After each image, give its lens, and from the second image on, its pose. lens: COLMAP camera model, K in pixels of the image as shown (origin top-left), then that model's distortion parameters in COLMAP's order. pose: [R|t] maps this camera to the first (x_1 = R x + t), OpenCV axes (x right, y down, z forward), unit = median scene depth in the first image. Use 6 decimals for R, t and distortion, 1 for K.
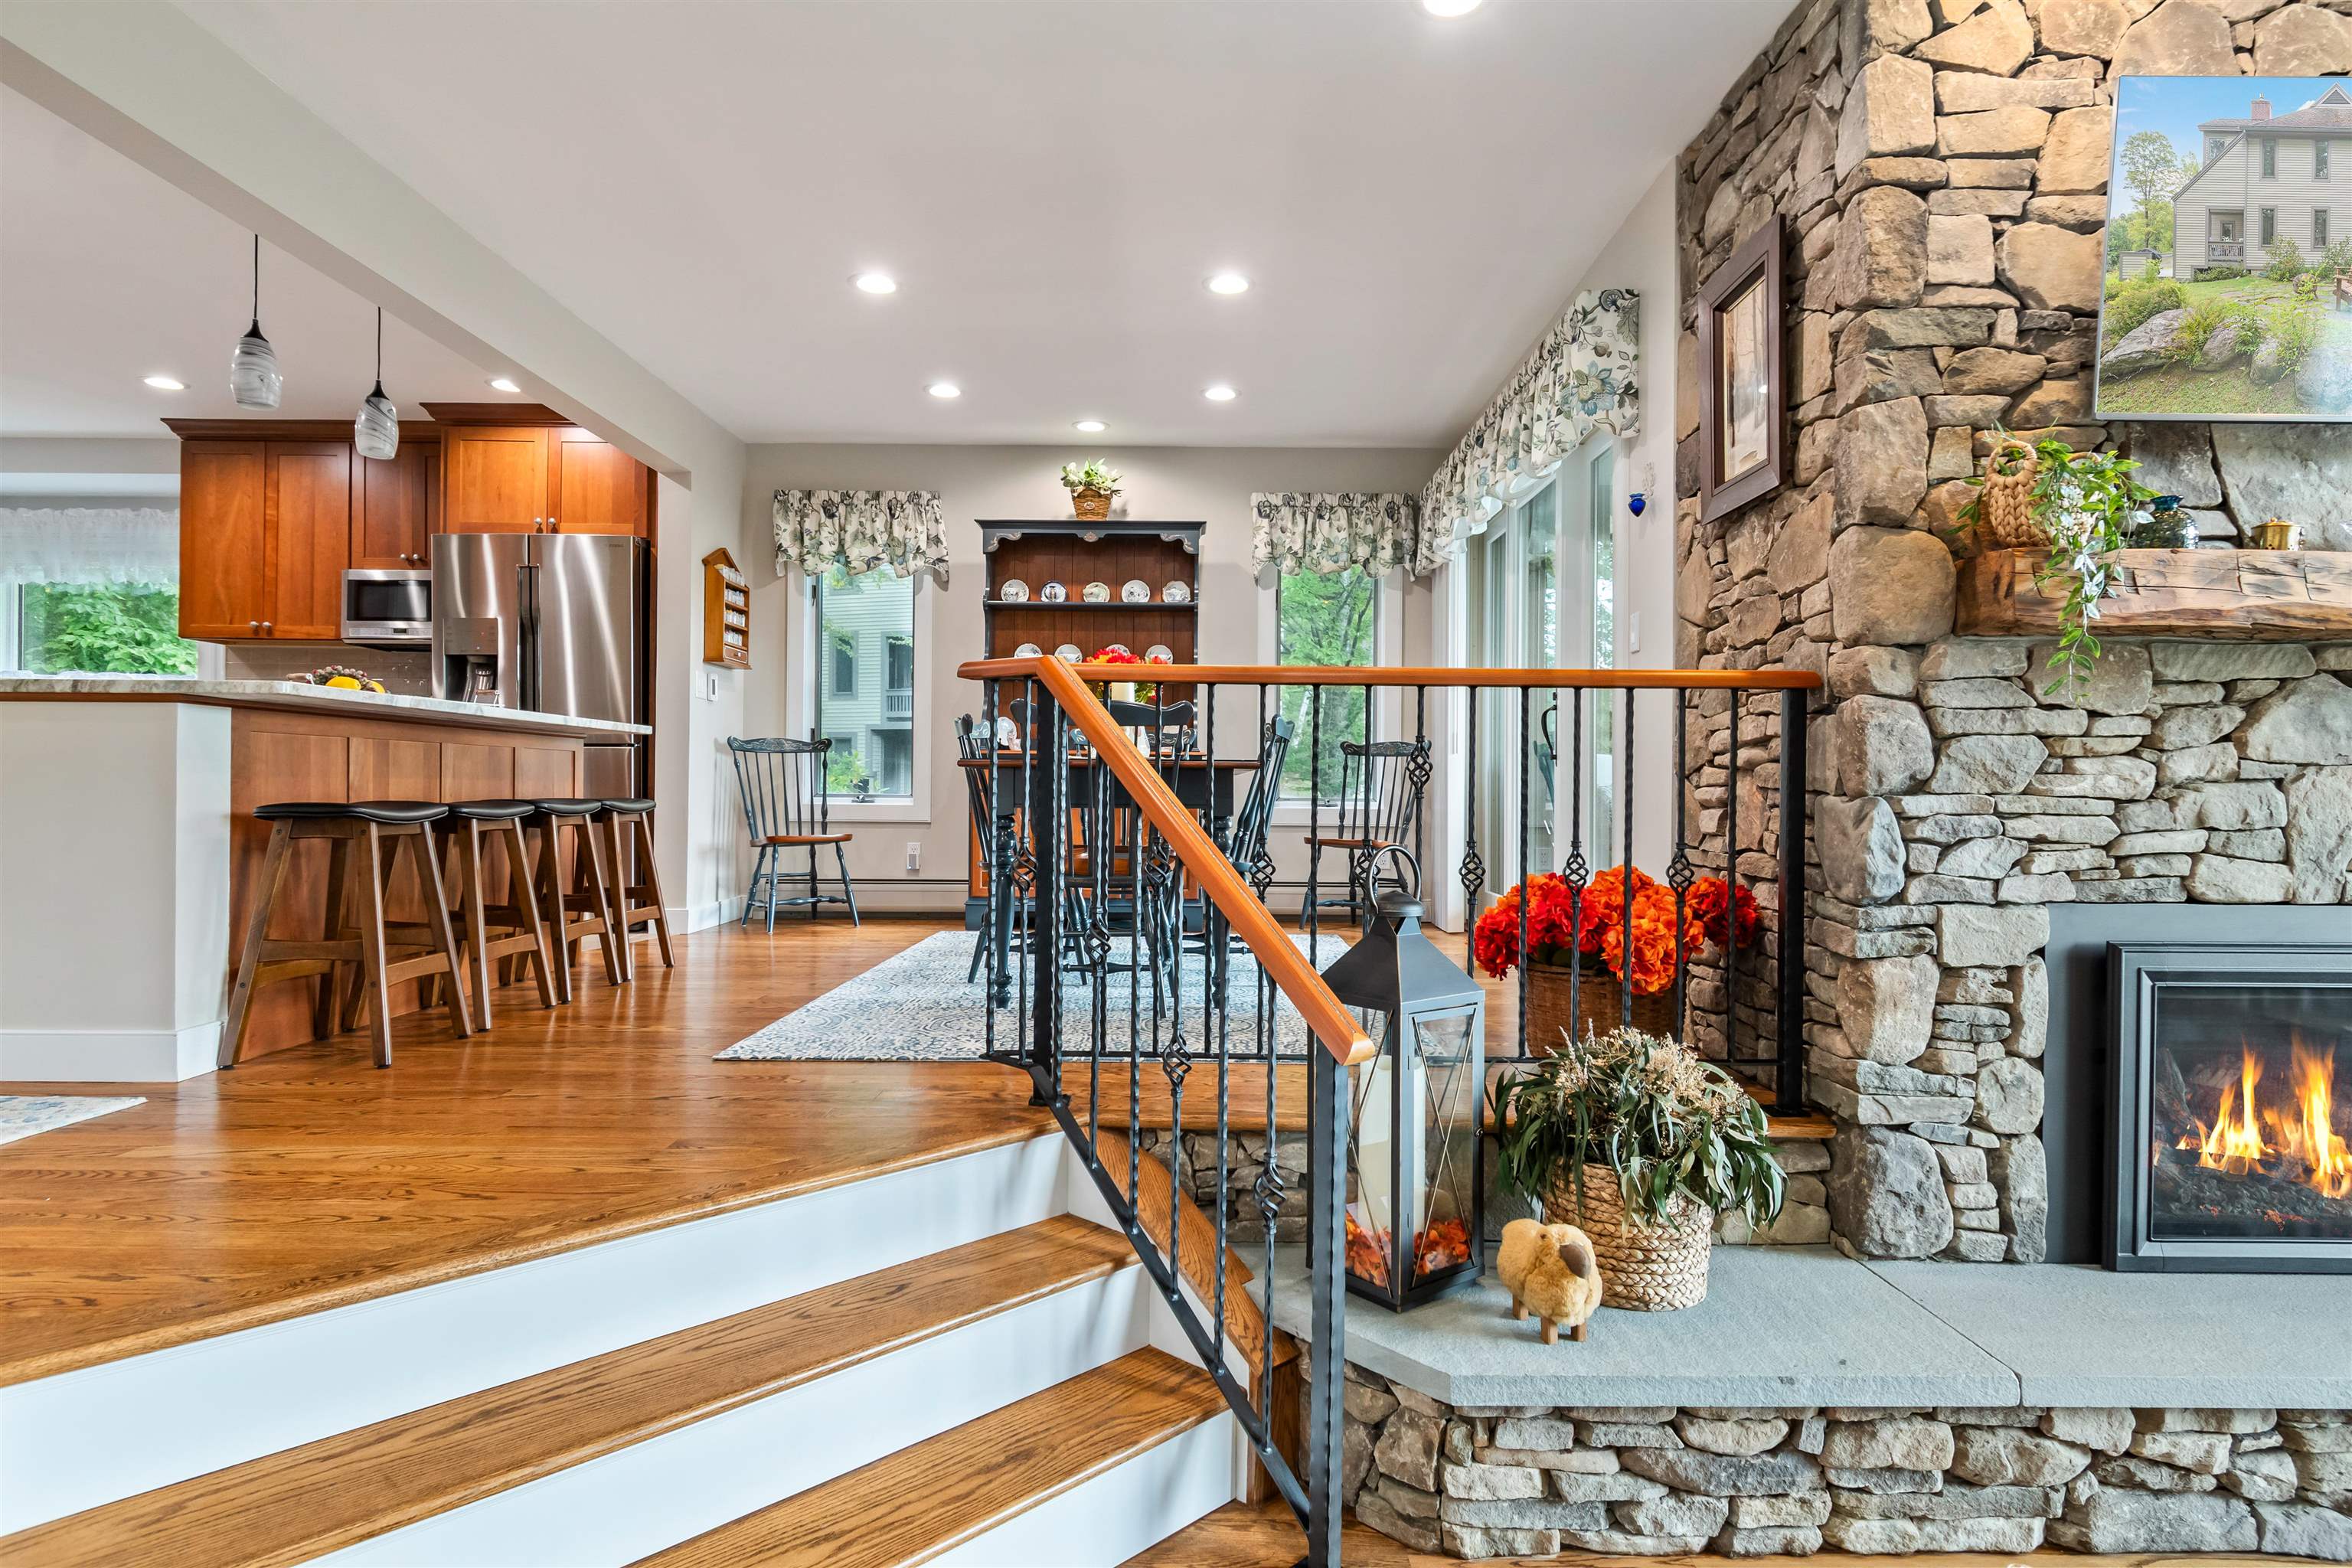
lens RADIAL K [[1287.1, 0, 1194.4], [0, 1287.1, 787.6], [0, 0, 1]] dist [-0.000030, -0.000990]
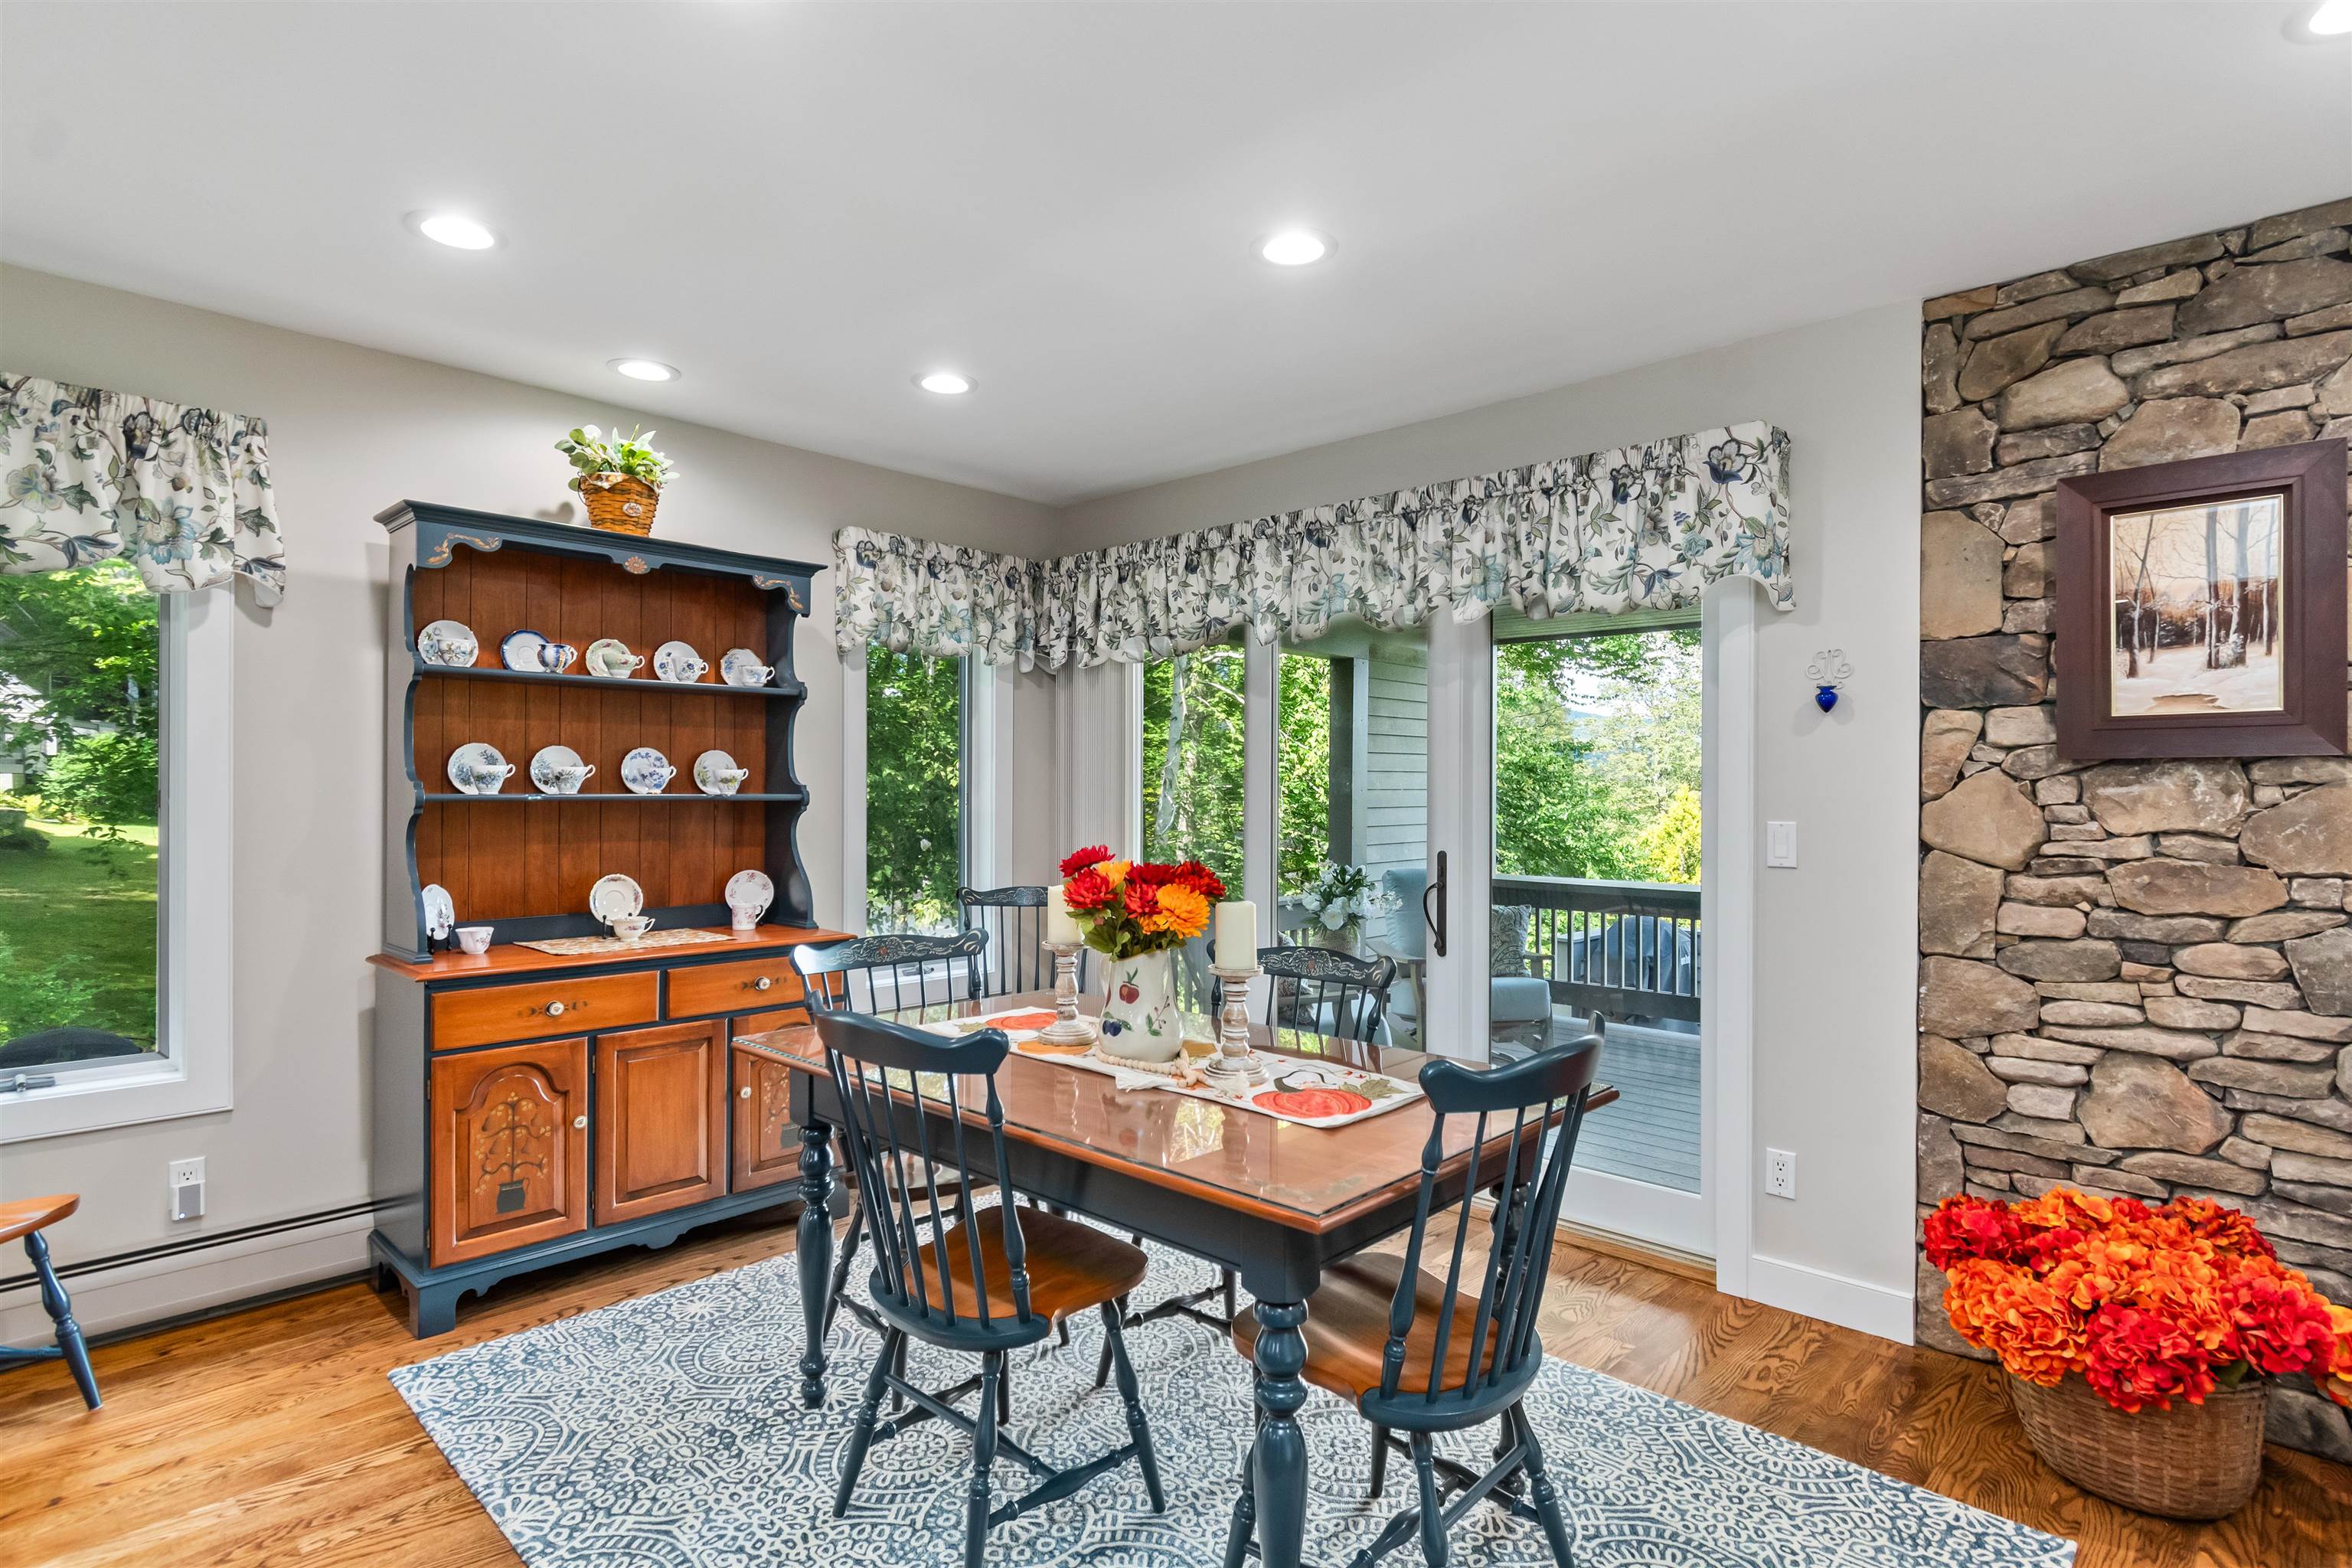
lens RADIAL K [[1190.1, 0, 1178.4], [0, 1190.1, 791.0], [0, 0, 1]] dist [0.007576, -0.006314]
pose [[0.685813, -0.005353, 0.727758, -0.730871], [-0.000078, 0.999972, 0.007430, -0.241044], [-0.727778, -0.005152, 0.685793, 1.131601]]
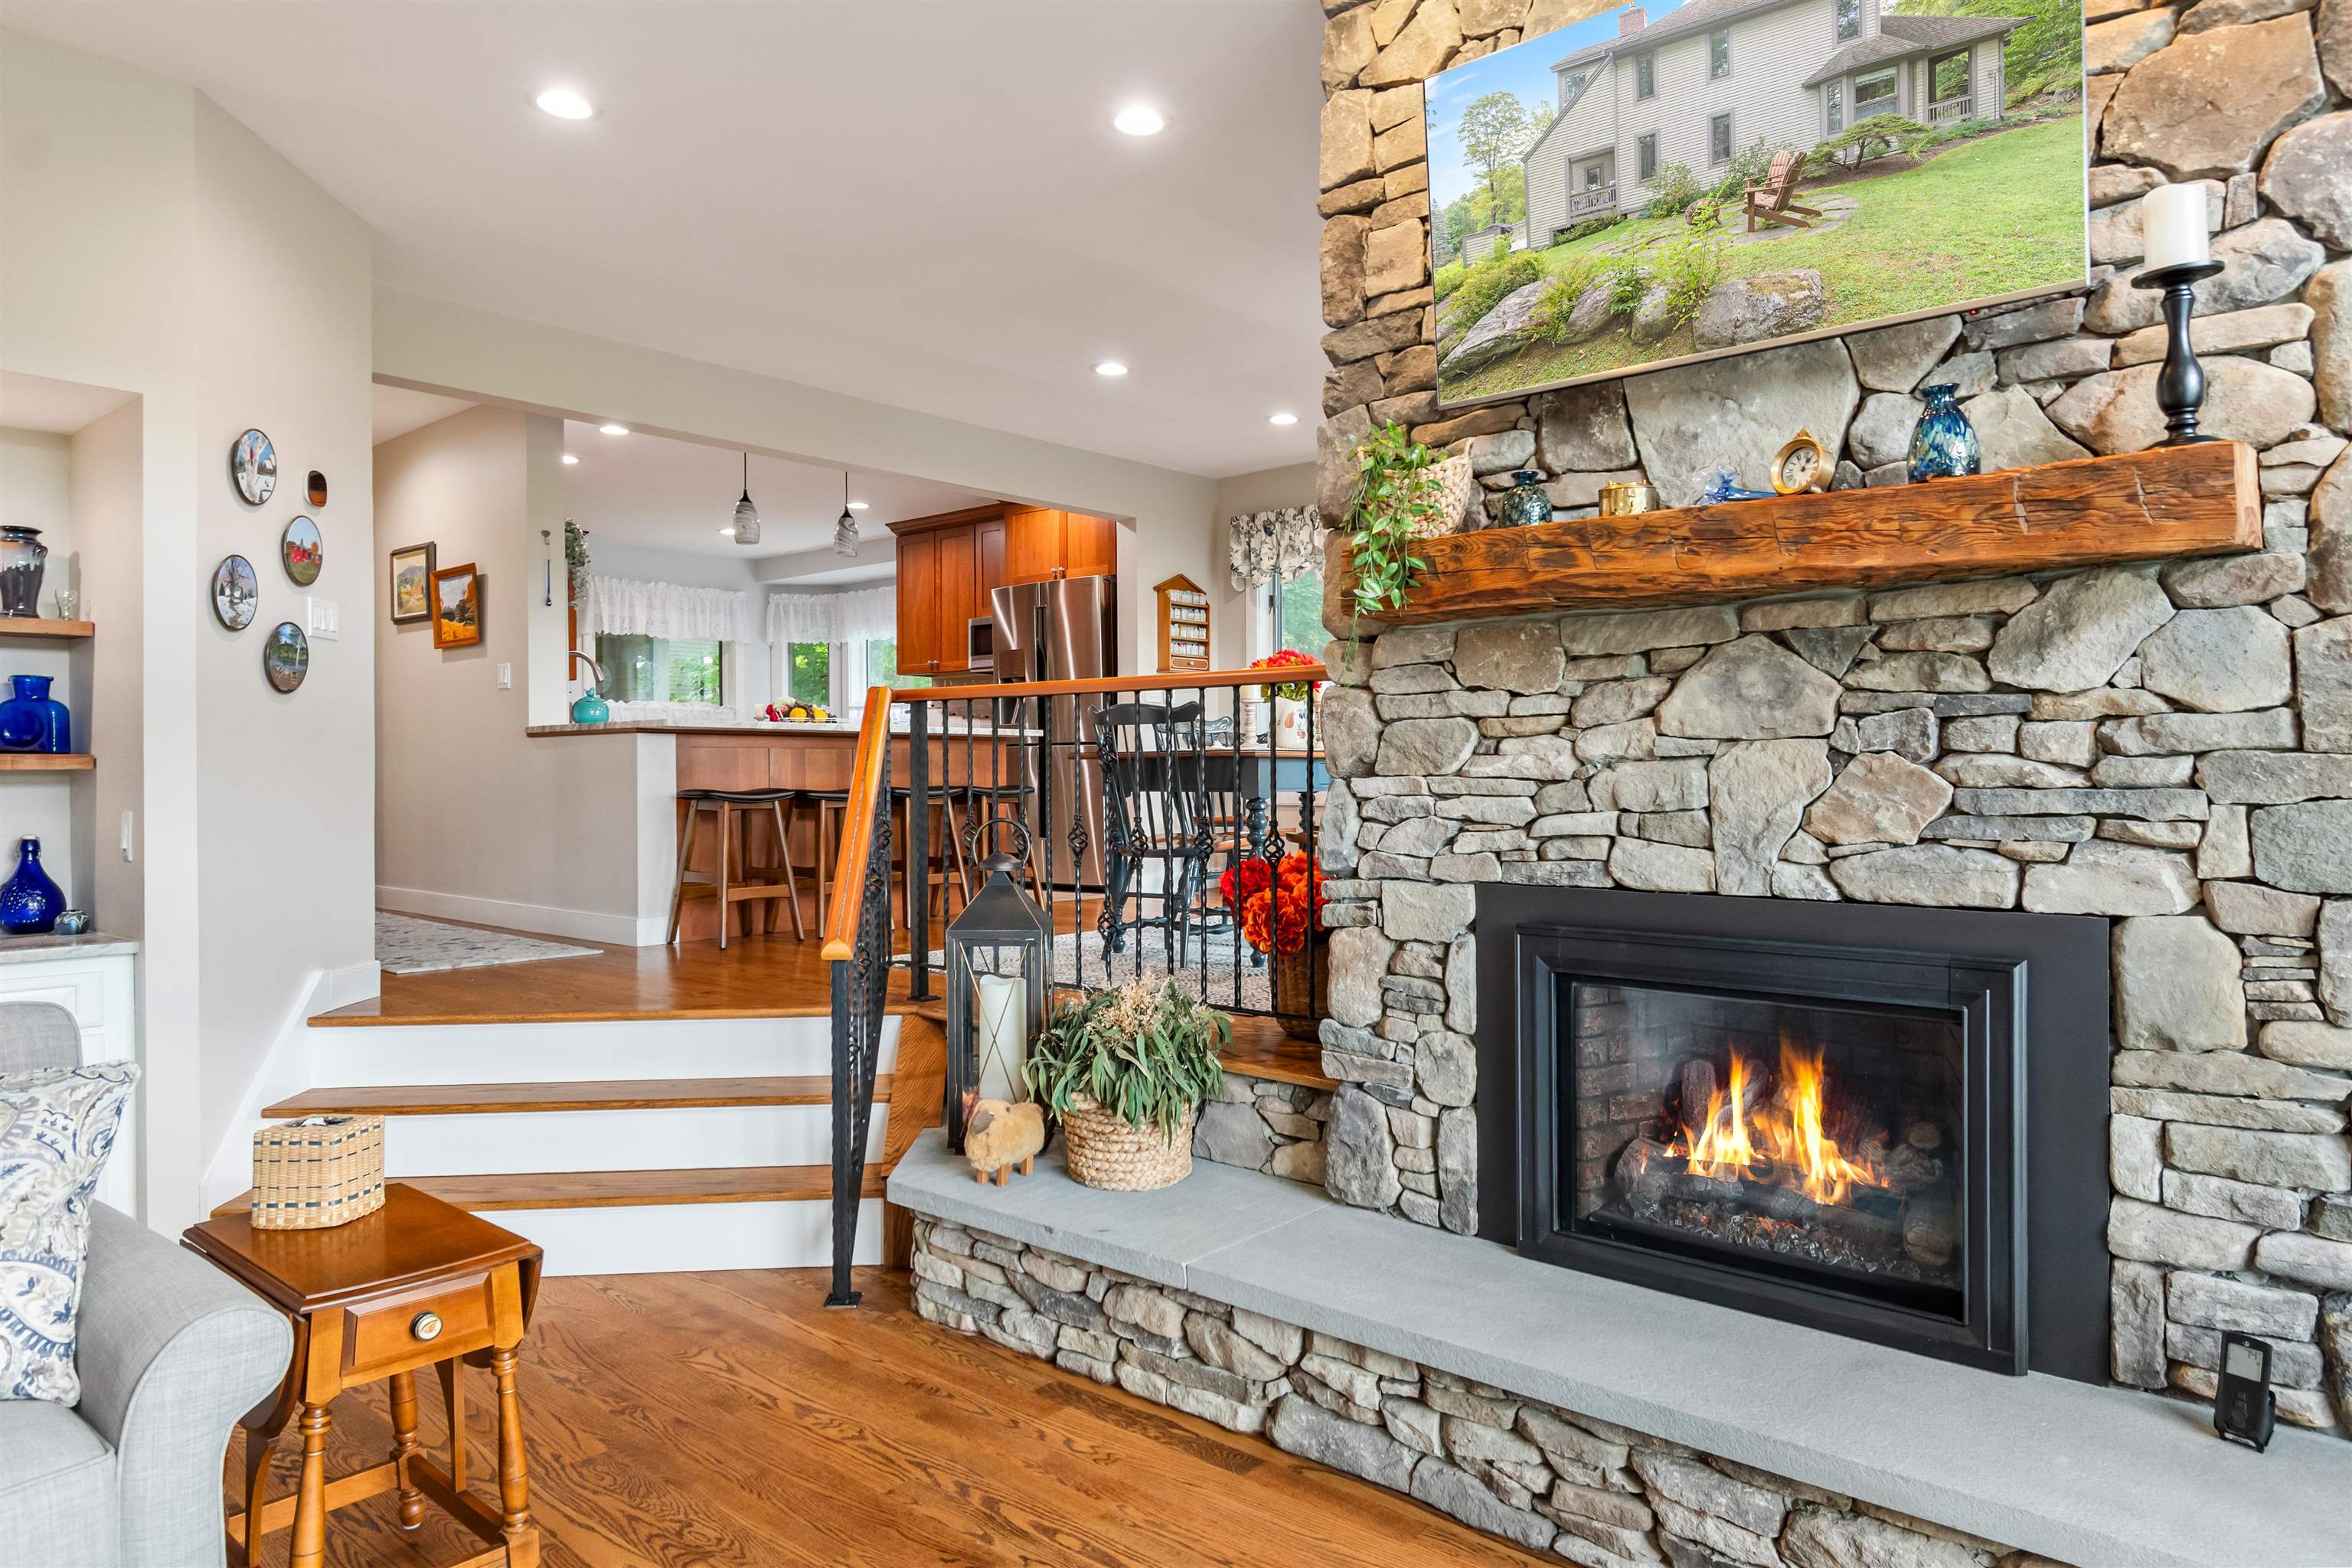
lens RADIAL K [[1434.2, 0, 1192.9], [0, 1434.2, 779.5], [0, 0, 1]] dist [0.002755, 0.003514]
pose [[0.757599, -0.007158, -0.652681, 1.231978], [0.011108, 0.999936, 0.001928, 0.003916], [0.652626, -0.008710, 0.757630, 0.000556]]
